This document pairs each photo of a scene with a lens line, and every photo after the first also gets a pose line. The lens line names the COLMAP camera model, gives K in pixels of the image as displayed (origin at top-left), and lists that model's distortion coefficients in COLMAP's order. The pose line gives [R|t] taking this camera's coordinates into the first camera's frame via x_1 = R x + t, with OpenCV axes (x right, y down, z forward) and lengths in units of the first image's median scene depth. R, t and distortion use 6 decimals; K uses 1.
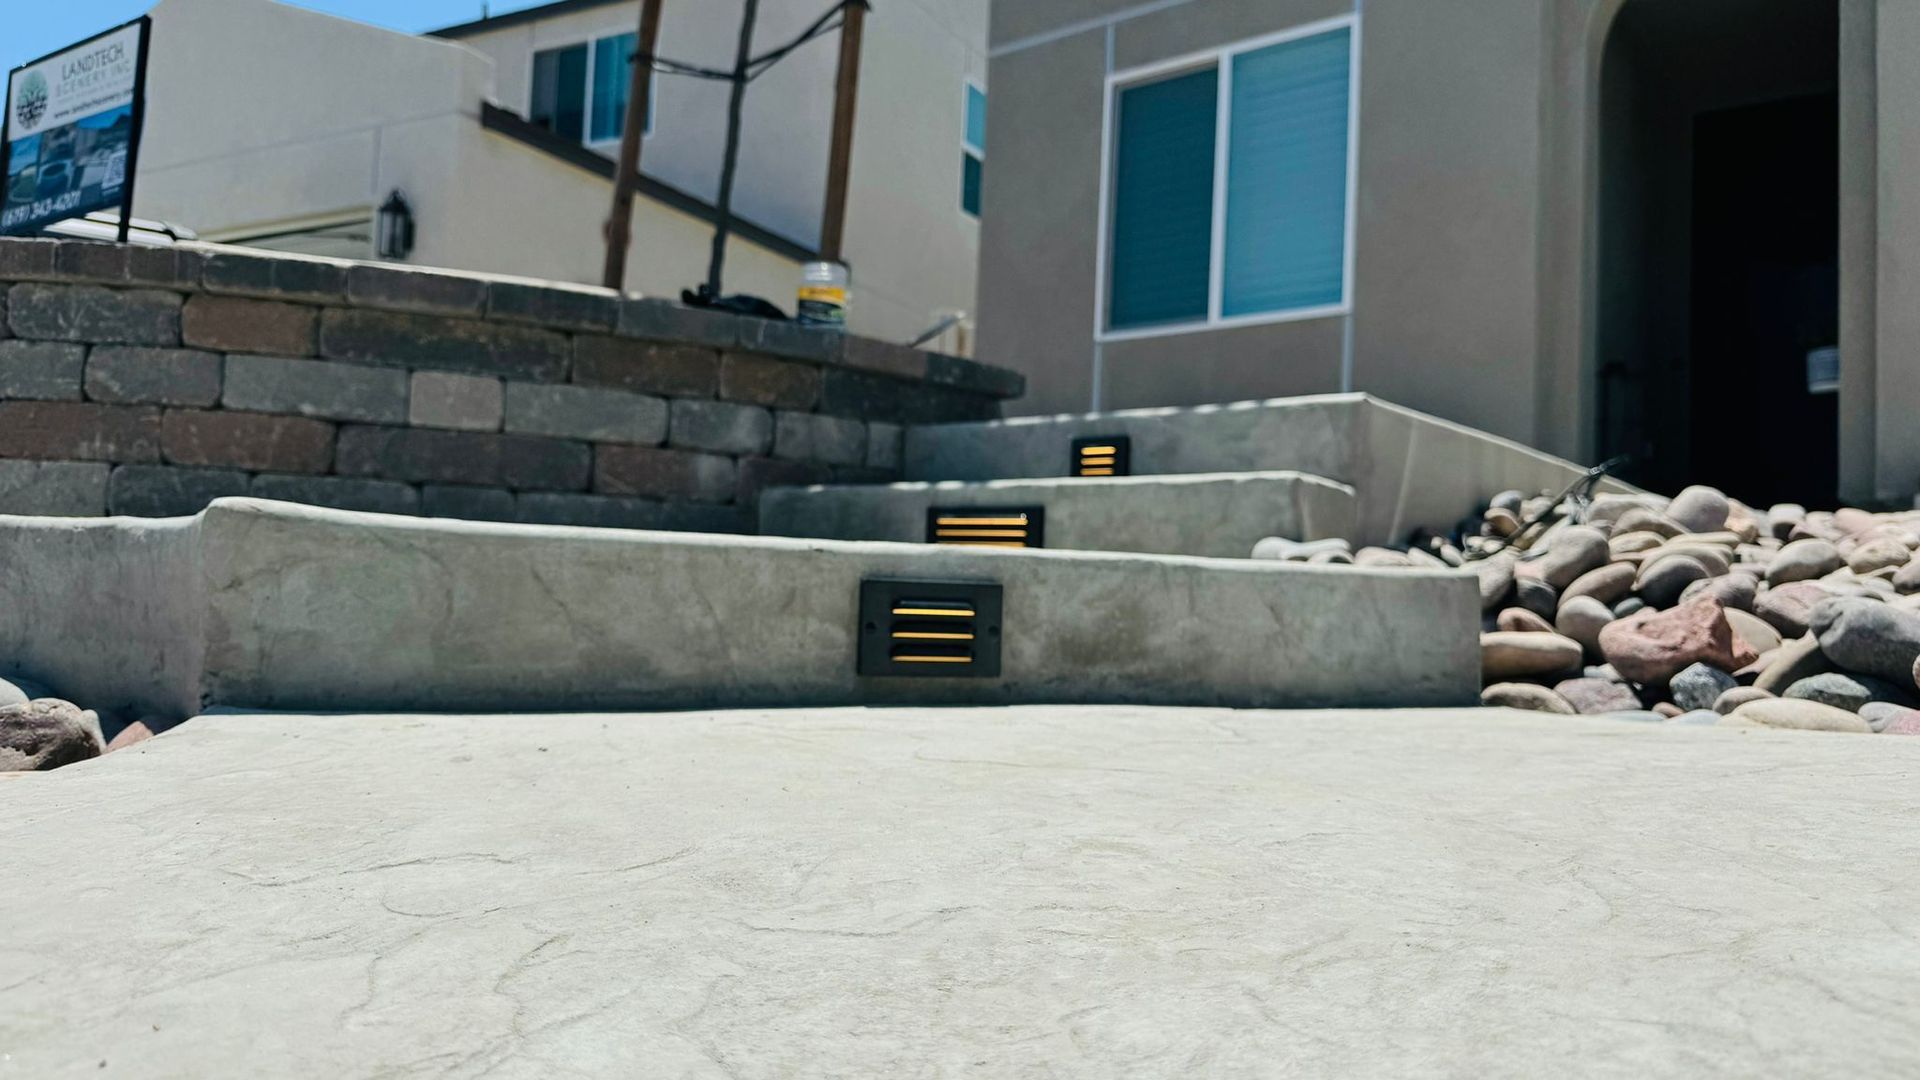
lens RADIAL K [[1383.8, 0, 970.1], [0, 1383.8, 540.0], [0, 0, 1]] dist [0.044578, -0.105077]
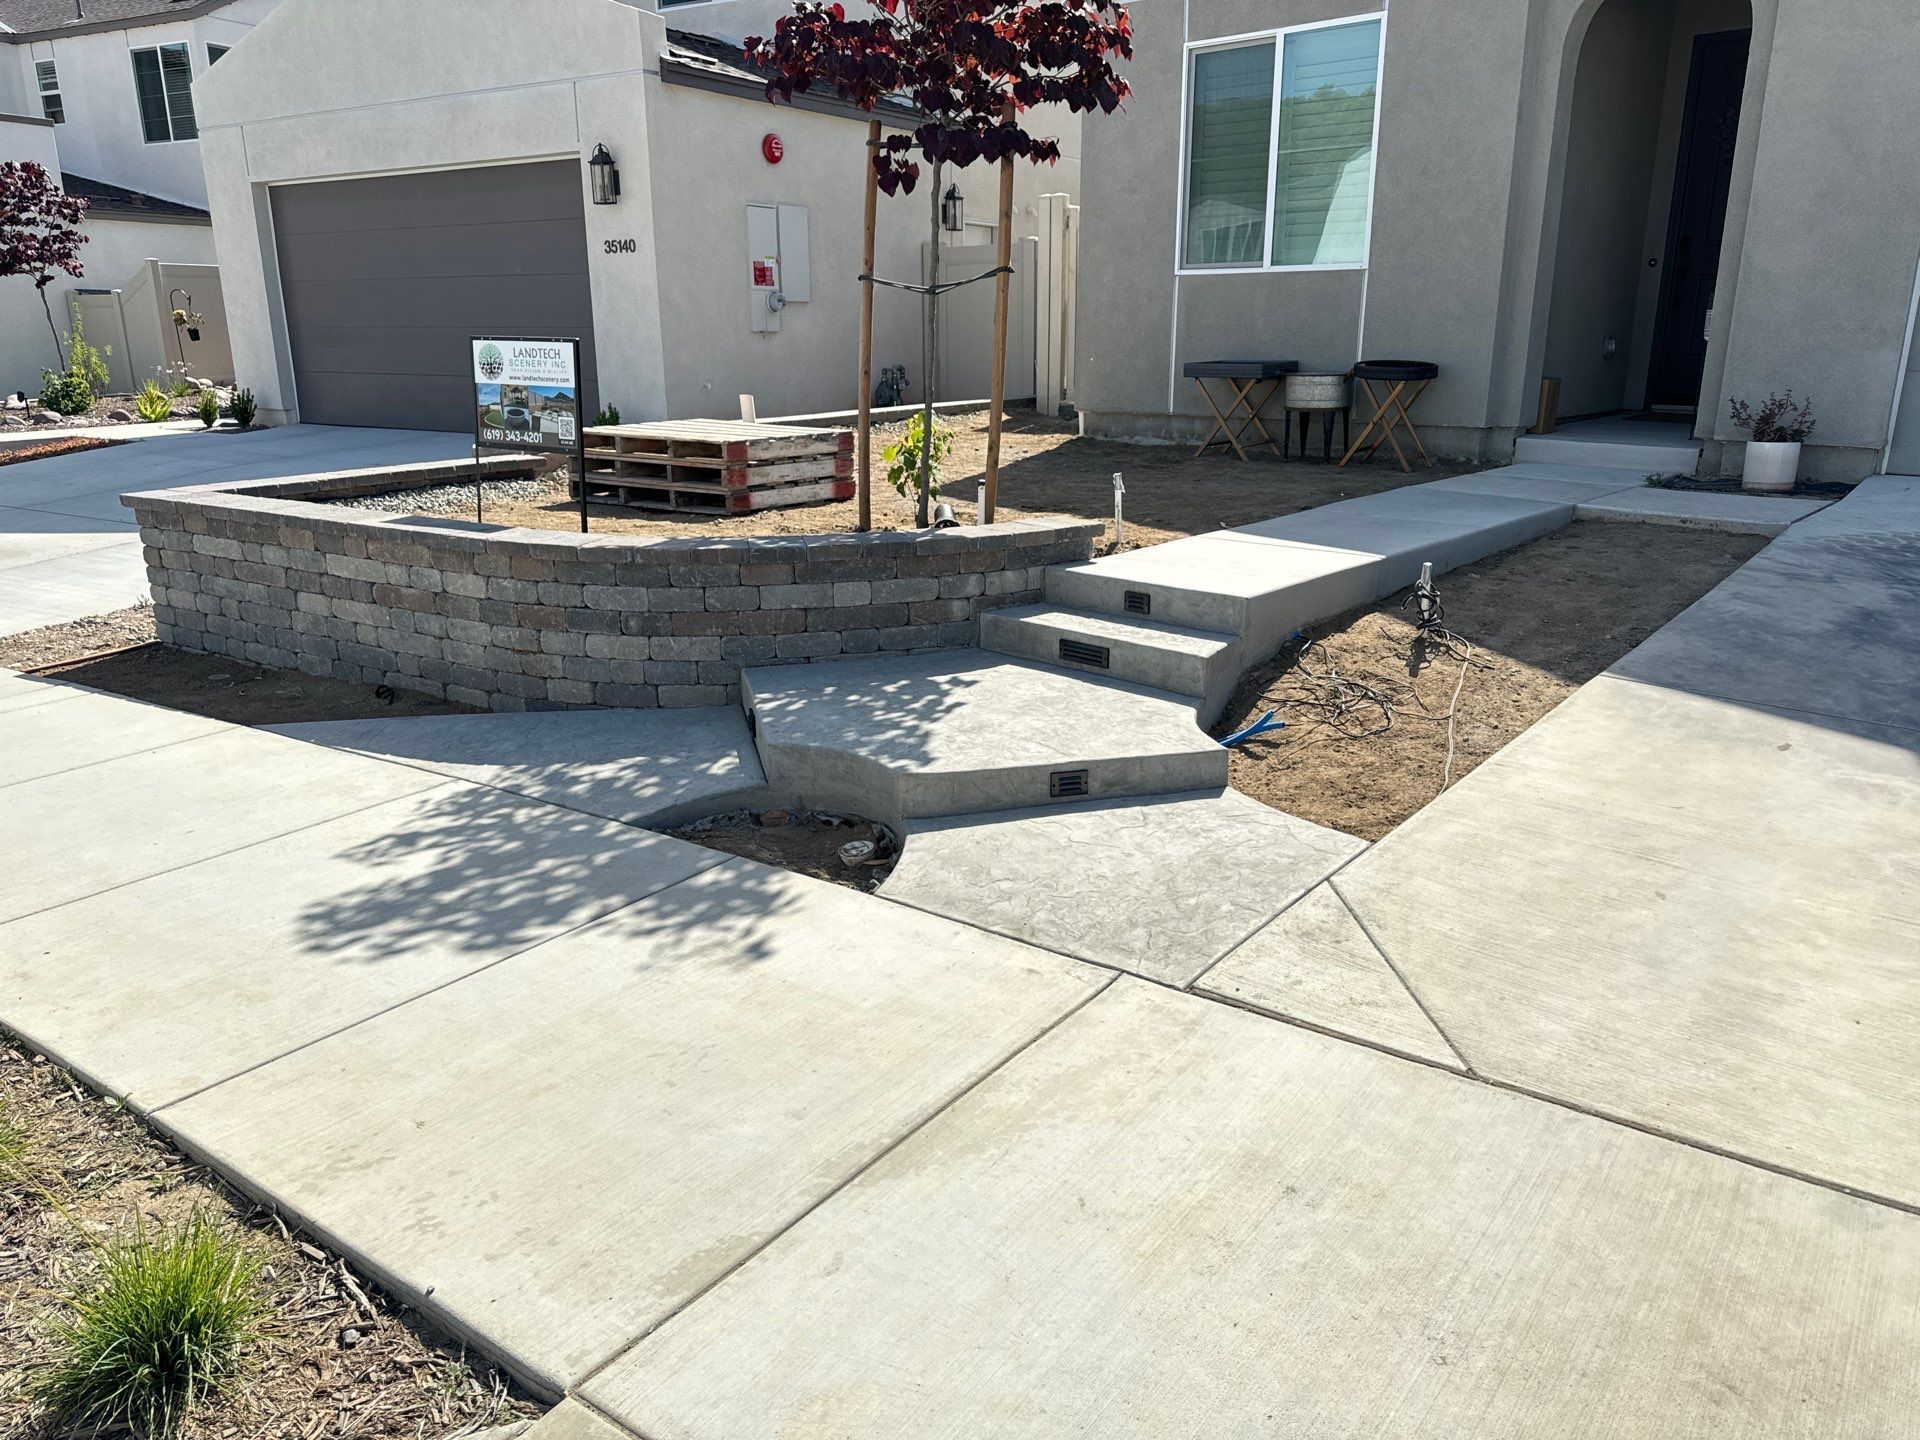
lens RADIAL K [[1336.5, 0, 960.0], [0, 1336.5, 720.0], [0, 0, 1]] dist [0.073031, -0.091811]
pose [[0.995133, -0.024025, -0.095564, 0.005683], [0.053739, 0.945224, 0.321970, -0.261168], [0.082594, -0.325539, 0.941914, -0.488645]]
